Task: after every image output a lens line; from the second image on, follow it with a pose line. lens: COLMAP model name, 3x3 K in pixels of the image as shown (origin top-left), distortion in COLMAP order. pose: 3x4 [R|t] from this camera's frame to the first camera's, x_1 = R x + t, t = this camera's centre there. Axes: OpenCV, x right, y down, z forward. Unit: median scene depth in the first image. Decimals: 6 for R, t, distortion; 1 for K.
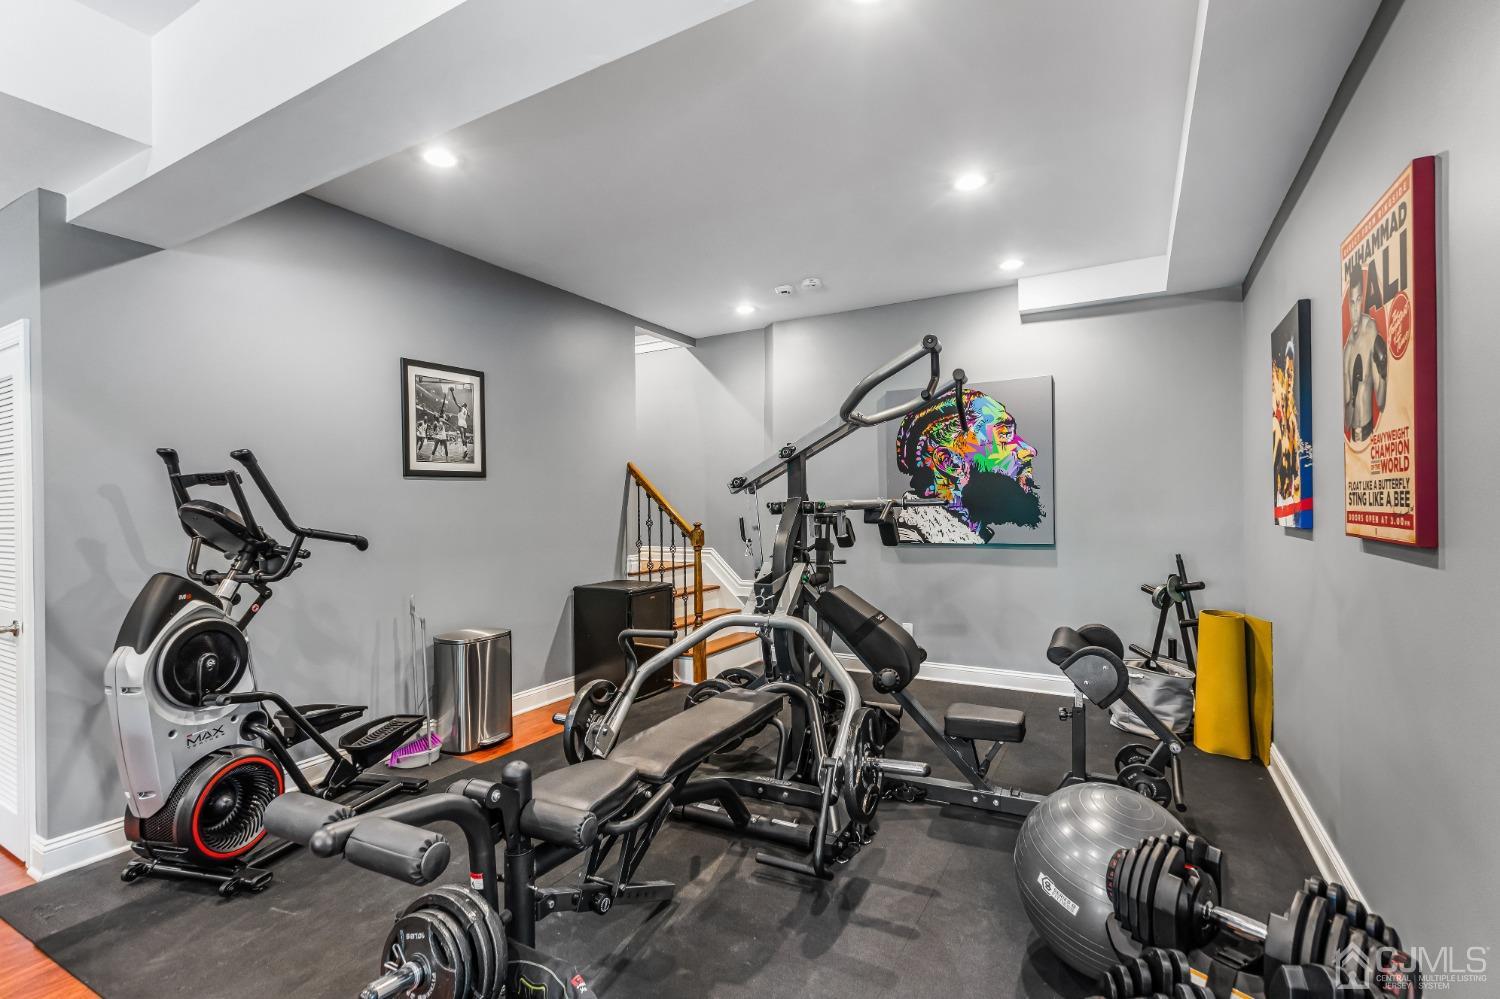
lens RADIAL K [[698.1, 0, 741.5], [0, 698.1, 504.4], [0, 0, 1]] dist [0.000926, 0.010378]
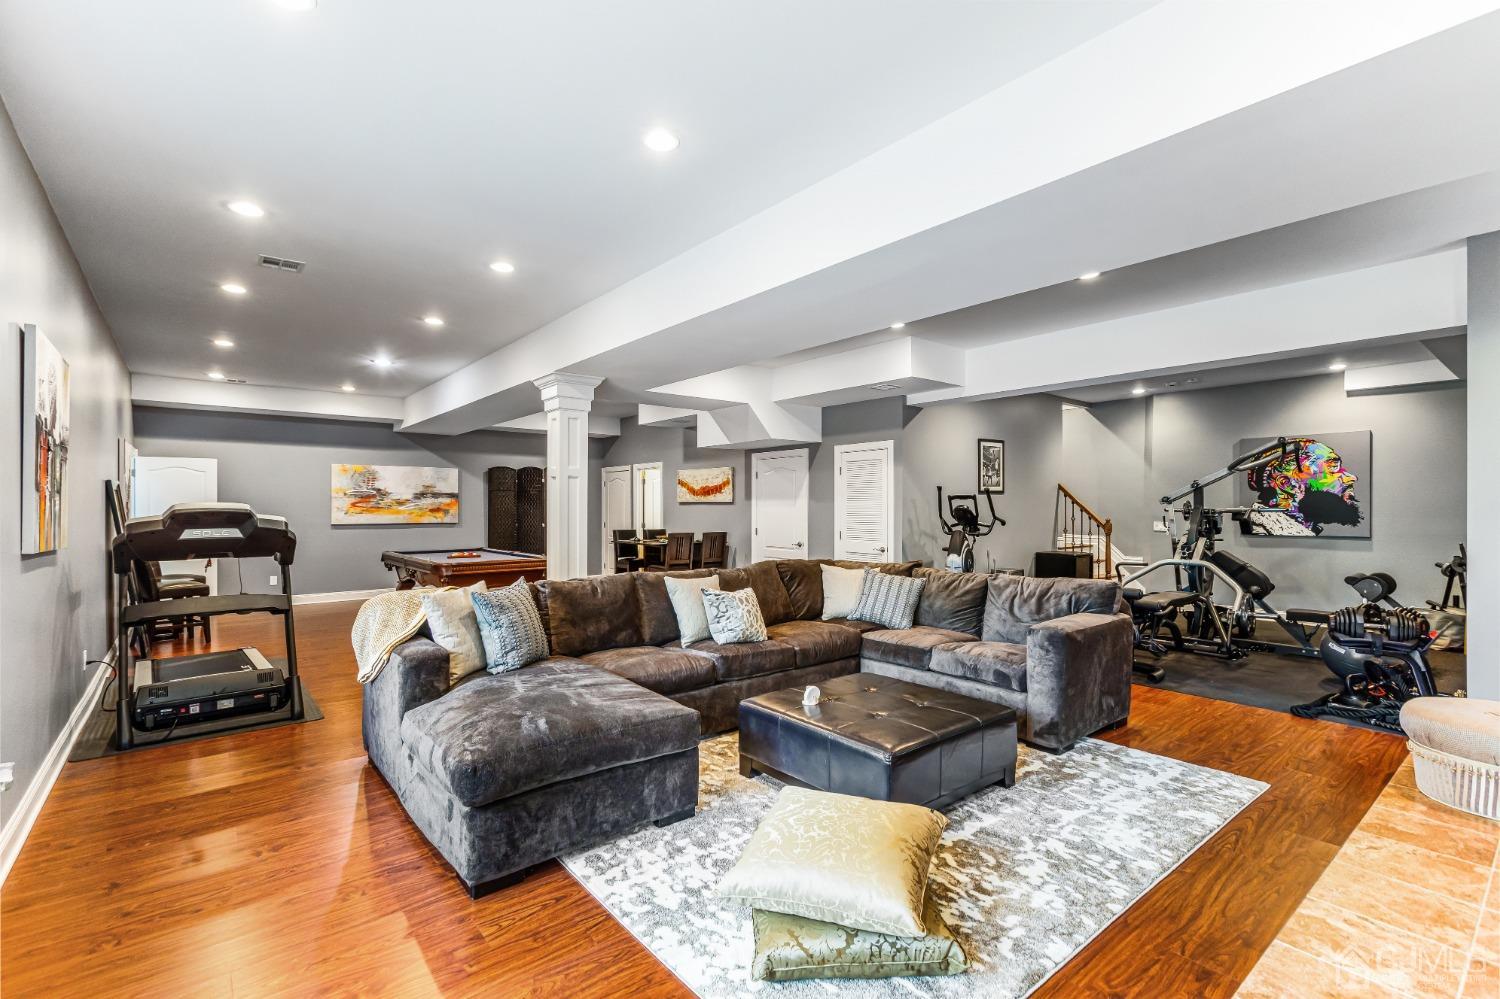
lens RADIAL K [[698.1, 0, 741.5], [0, 698.1, 504.4], [0, 0, 1]] dist [0.000926, 0.010378]
pose [[0.933584, 0.013915, -0.358088, -0.306836], [-0.013202, 0.999903, 0.004436, -0.005452], [0.358115, 0.000586, 0.933677, -0.979462]]
